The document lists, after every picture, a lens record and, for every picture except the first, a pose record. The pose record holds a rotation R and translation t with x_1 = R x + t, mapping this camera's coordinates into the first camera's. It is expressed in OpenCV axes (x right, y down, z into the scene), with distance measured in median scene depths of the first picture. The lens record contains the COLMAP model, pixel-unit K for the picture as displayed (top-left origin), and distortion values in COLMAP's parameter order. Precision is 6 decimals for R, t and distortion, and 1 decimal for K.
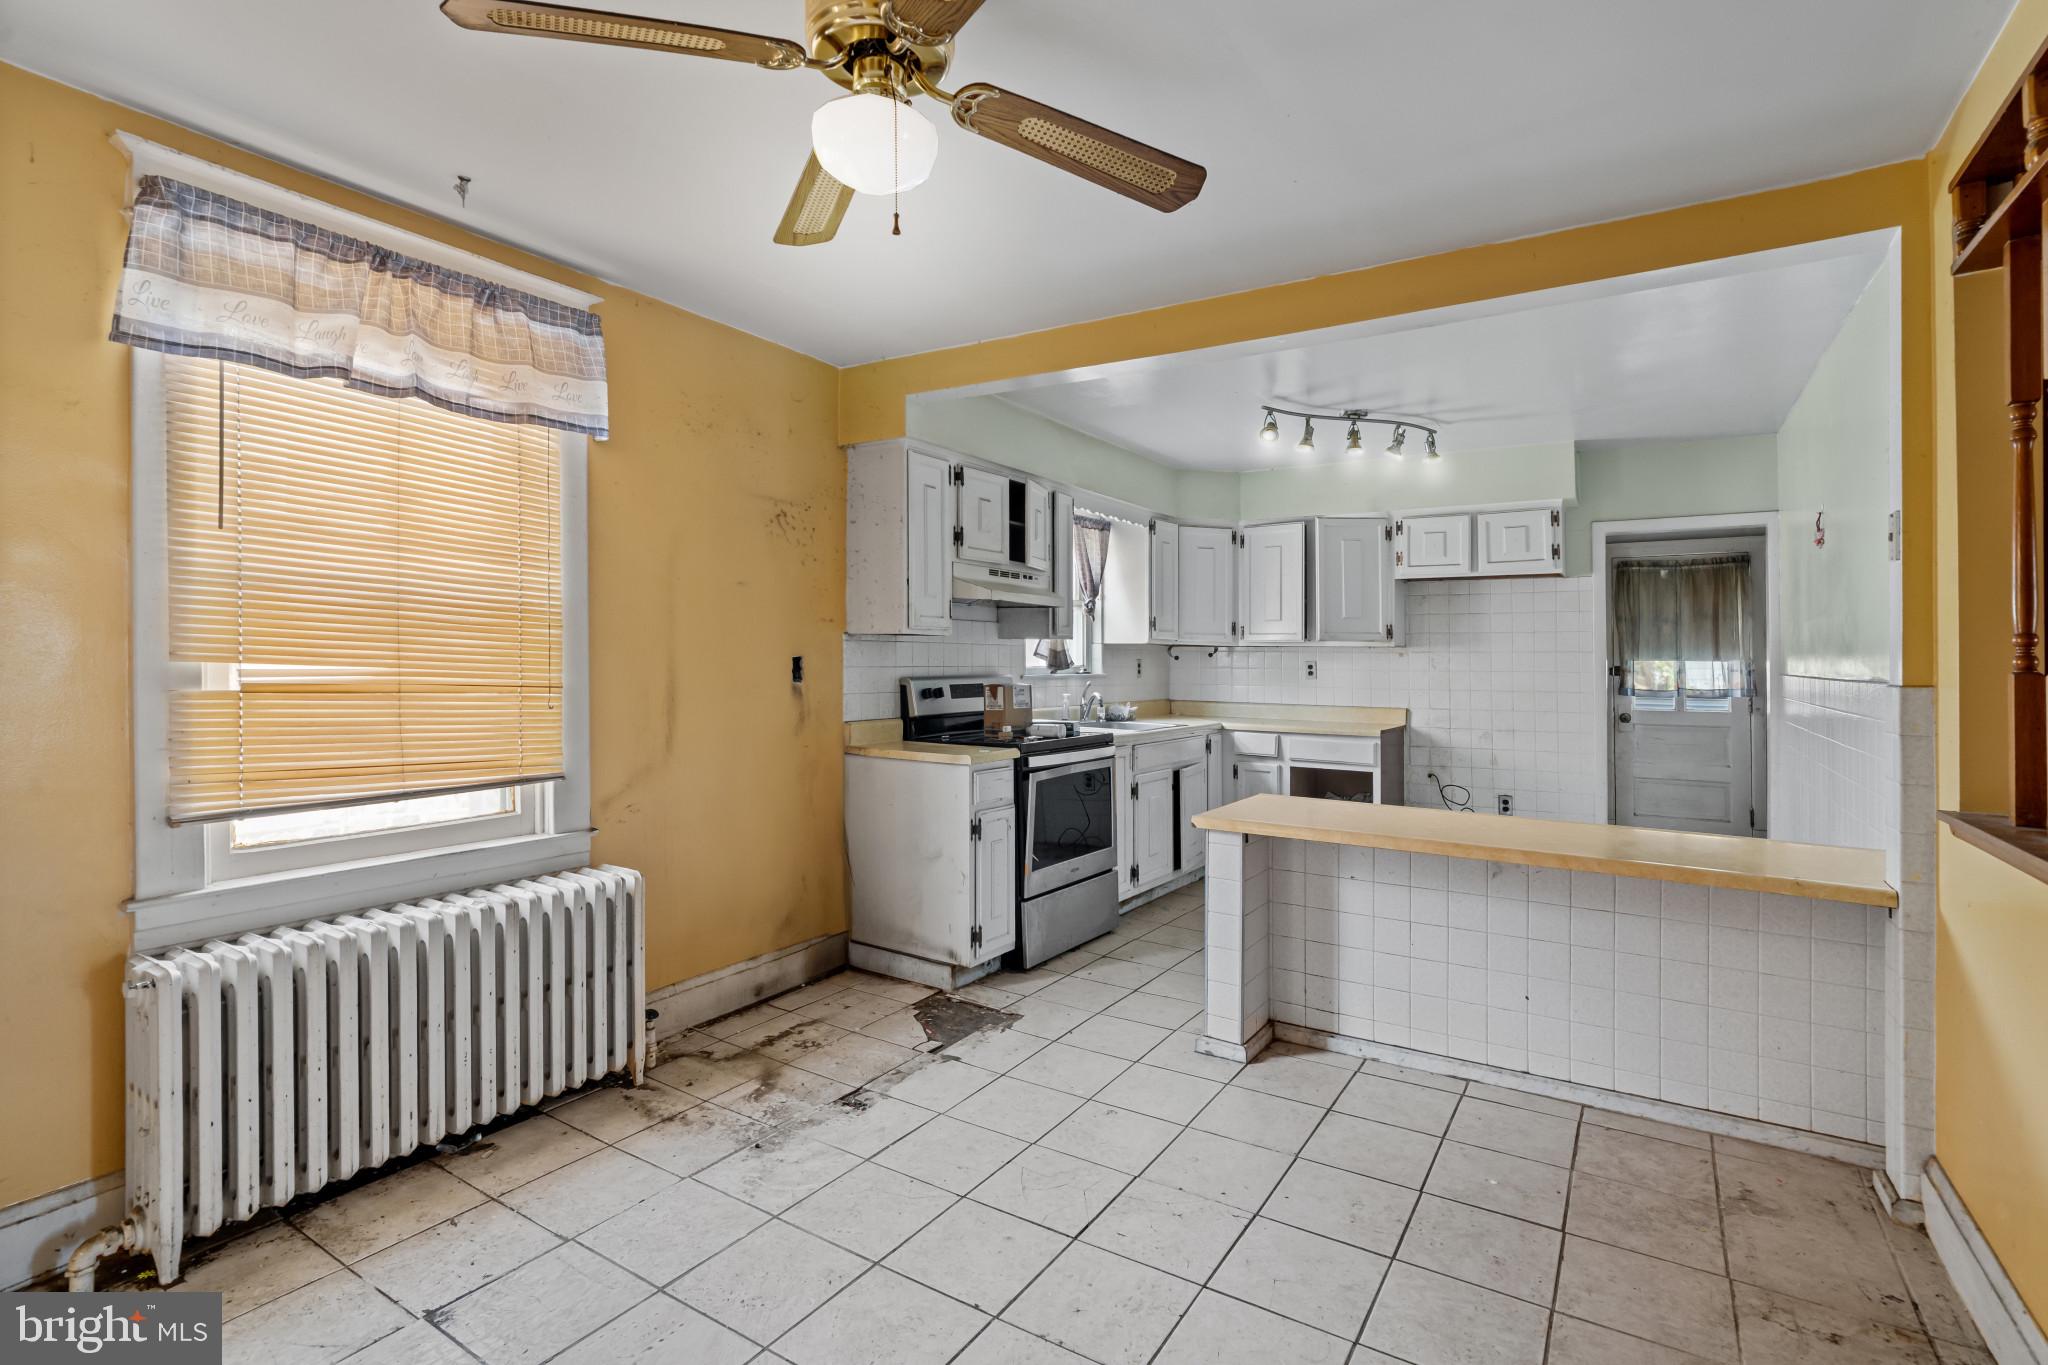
lens RADIAL K [[975.6, 0, 1059.7], [0, 975.6, 646.4], [0, 0, 1]] dist [-0.001195, 0.000950]
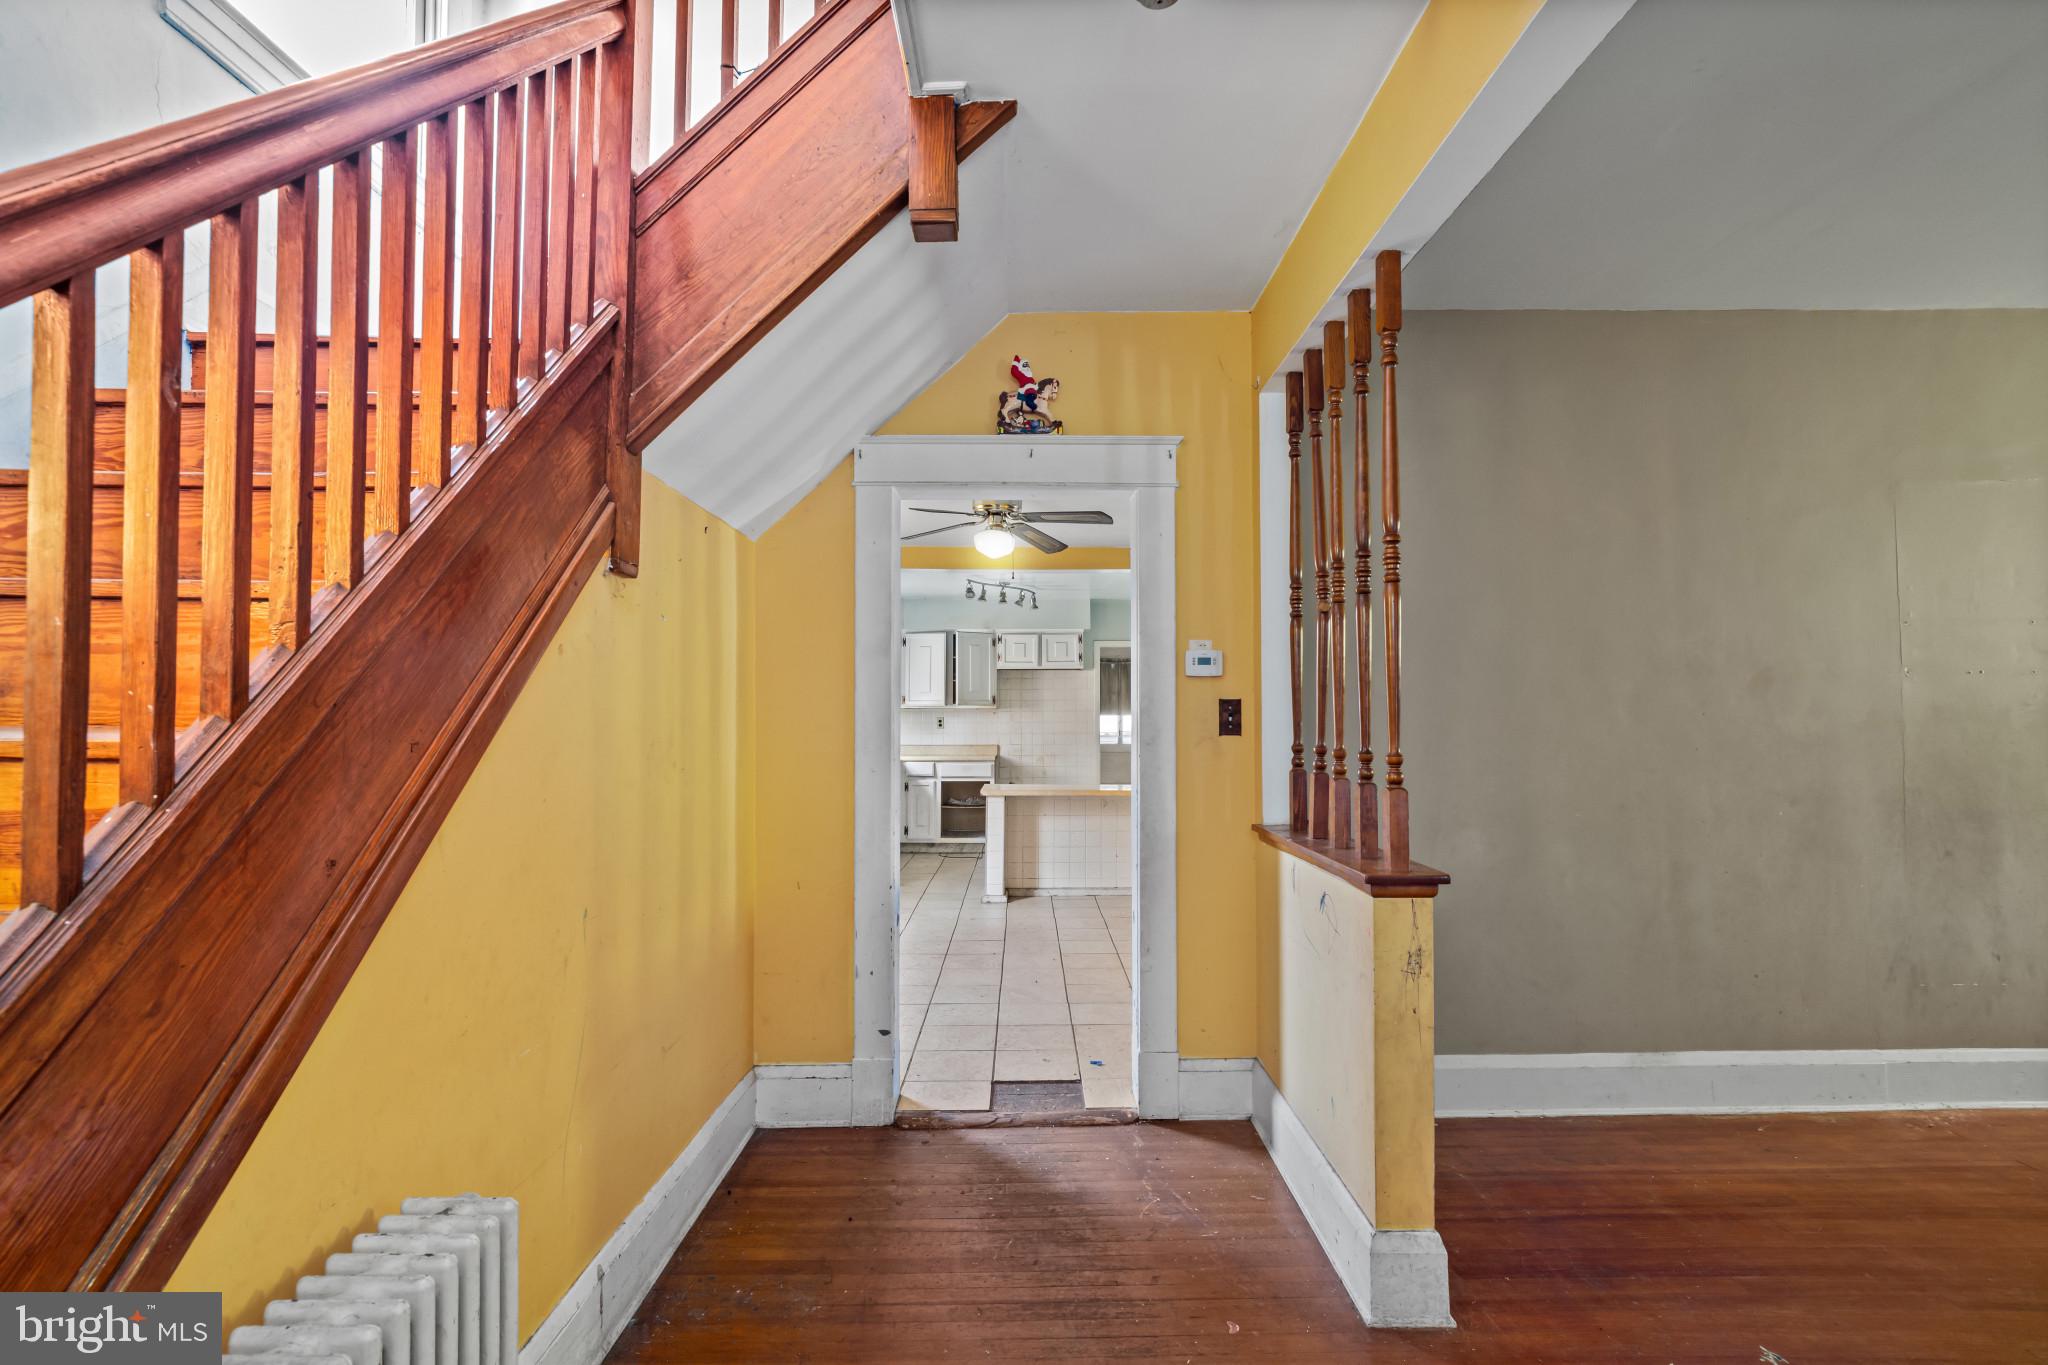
lens RADIAL K [[975.6, 0, 1020.8], [0, 975.6, 693.5], [0, 0, 1]] dist [-0.001195, 0.000950]
pose [[0.854184, 0.002413, 0.519965, -0.514251], [0.005456, 0.999893, -0.013602, -0.002605], [-0.519942, 0.014456, 0.854079, -0.490141]]
